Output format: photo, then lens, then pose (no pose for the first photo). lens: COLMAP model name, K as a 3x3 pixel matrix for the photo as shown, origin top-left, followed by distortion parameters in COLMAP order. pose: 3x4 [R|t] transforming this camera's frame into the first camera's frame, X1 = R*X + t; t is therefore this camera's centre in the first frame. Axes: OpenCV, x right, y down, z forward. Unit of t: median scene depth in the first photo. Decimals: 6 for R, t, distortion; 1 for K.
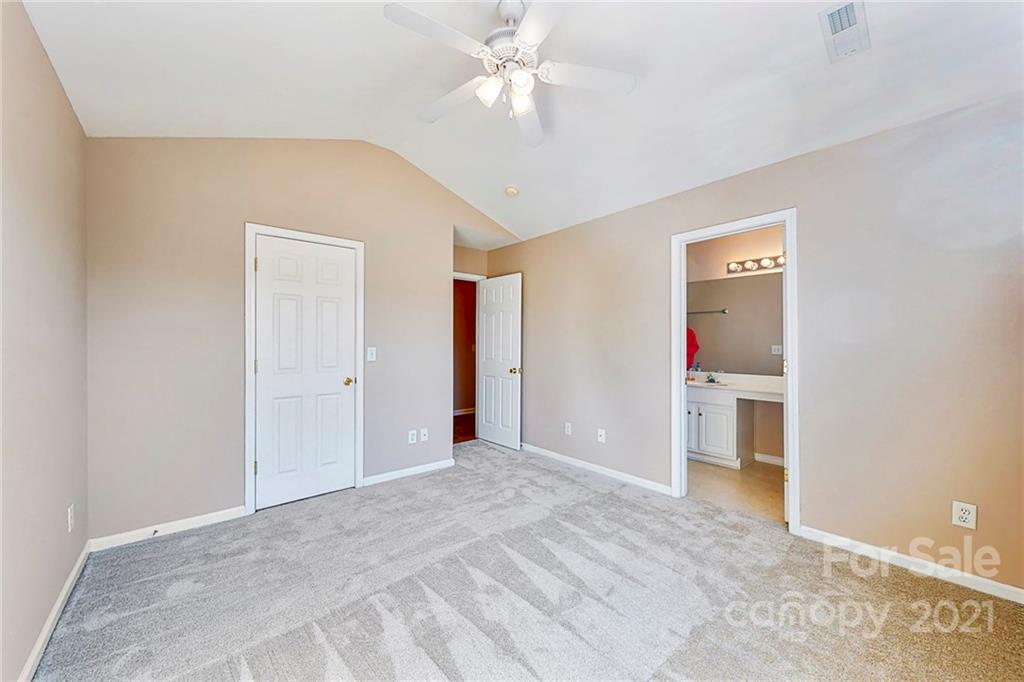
lens RADIAL K [[387.5, 0, 506.1], [0, 387.5, 345.3], [0, 0, 1]] dist [0.006370, -0.000331]
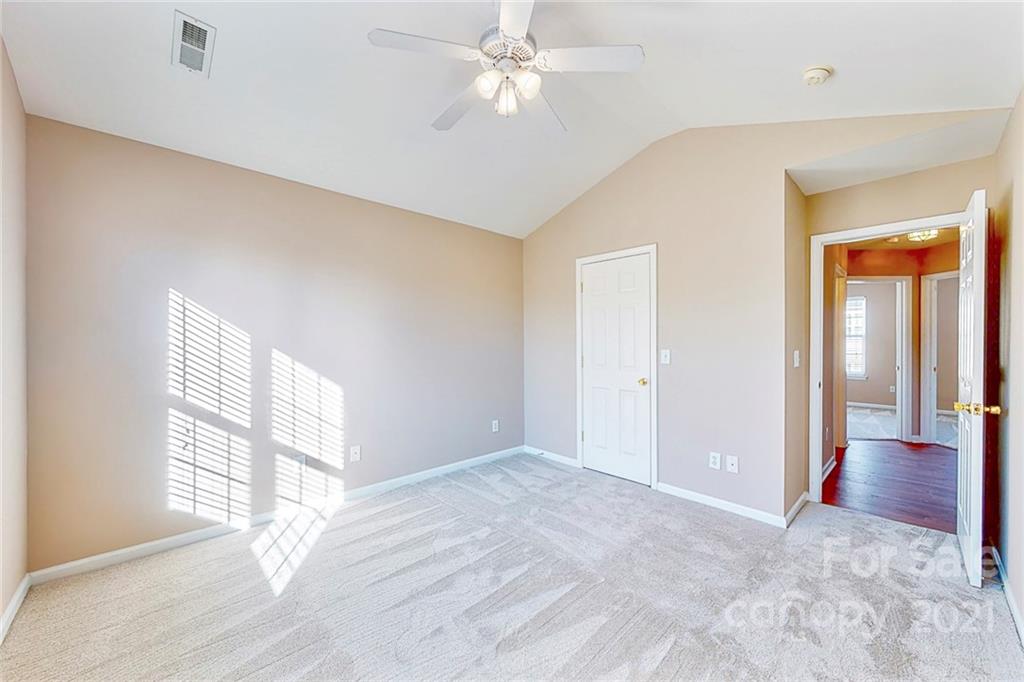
lens RADIAL K [[387.5, 0, 508.3], [0, 387.5, 340.6], [0, 0, 1]] dist [0.006370, -0.000331]
pose [[0.040000, -0.002355, -0.999197, 0.623245], [-0.003593, 0.999990, -0.002501, -0.013276], [0.999193, 0.003690, 0.039992, 0.598891]]
